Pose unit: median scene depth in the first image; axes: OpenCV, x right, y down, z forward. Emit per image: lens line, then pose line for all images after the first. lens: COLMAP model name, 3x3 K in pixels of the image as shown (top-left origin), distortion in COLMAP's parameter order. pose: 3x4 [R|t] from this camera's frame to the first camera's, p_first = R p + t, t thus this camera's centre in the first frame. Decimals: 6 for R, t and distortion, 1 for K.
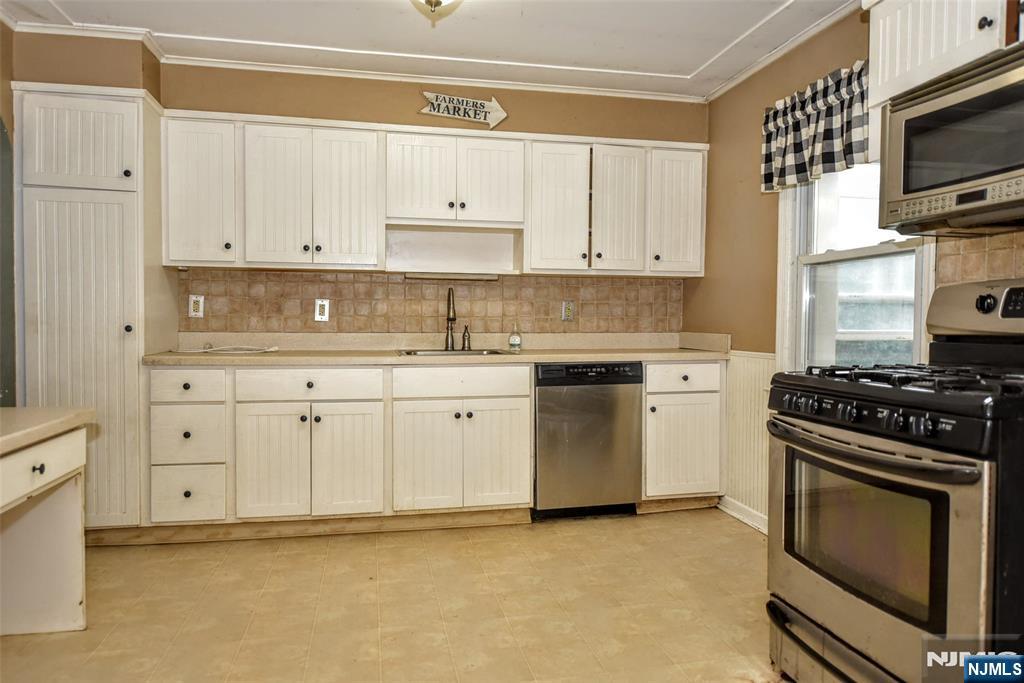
lens RADIAL K [[683.0, 0, 512.0], [0, 683.0, 341.5], [0, 0, 1]] dist [0.003431, 0.000673]
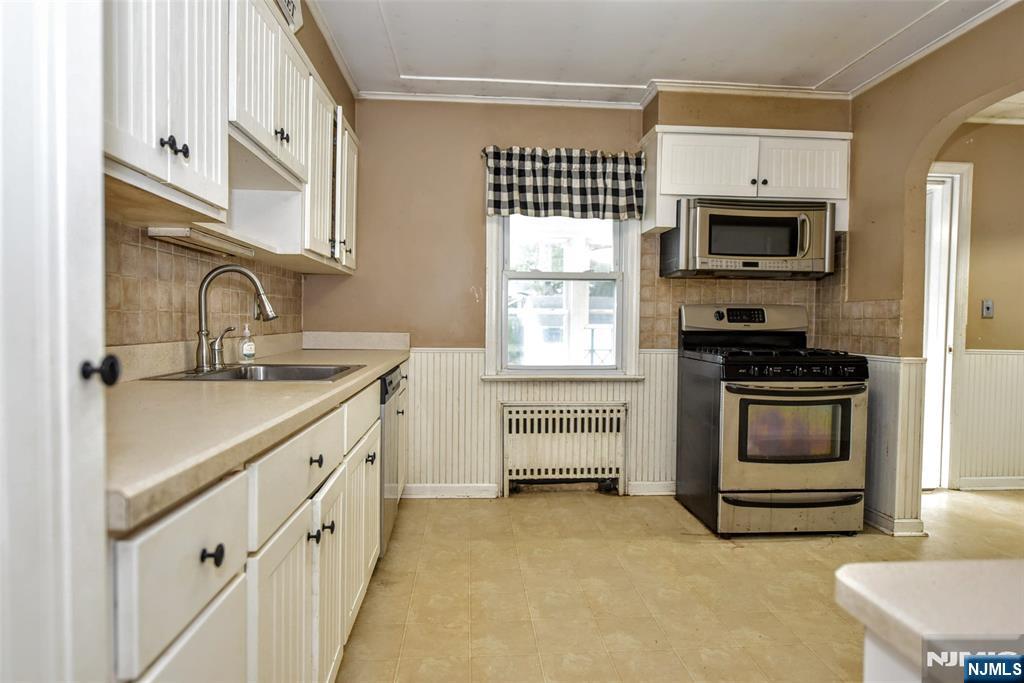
lens RADIAL K [[608.1, 0, 512.2], [0, 608.1, 344.6], [0, 0, 1]] dist [-0.001300, 0.000699]
pose [[0.126564, -0.039638, 0.991166, -0.616315], [0.019394, 0.999109, 0.037480, -0.025593], [-0.991769, 0.014479, 0.127220, 0.730948]]
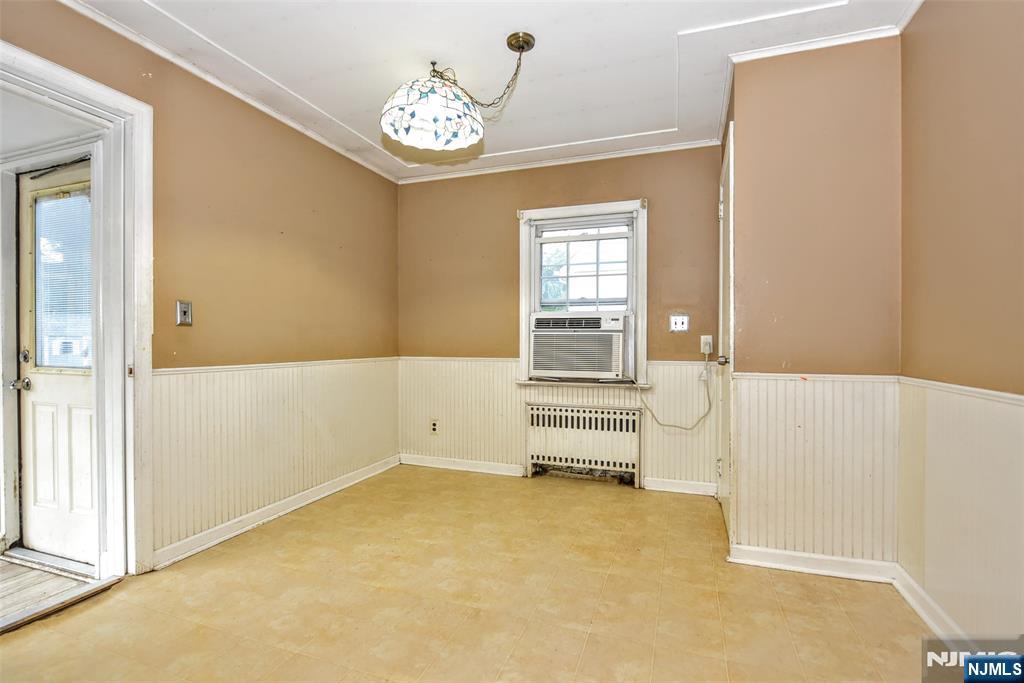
lens RADIAL K [[492.3, 0, 510.0], [0, 492.3, 344.2], [0, 0, 1]] dist [-0.000816, 0.000038]
pose [[-0.851542, -0.008739, 0.524213, -0.154047], [0.011674, 0.999297, 0.035623, -0.009034], [-0.524156, 0.036454, -0.850842, 0.366241]]
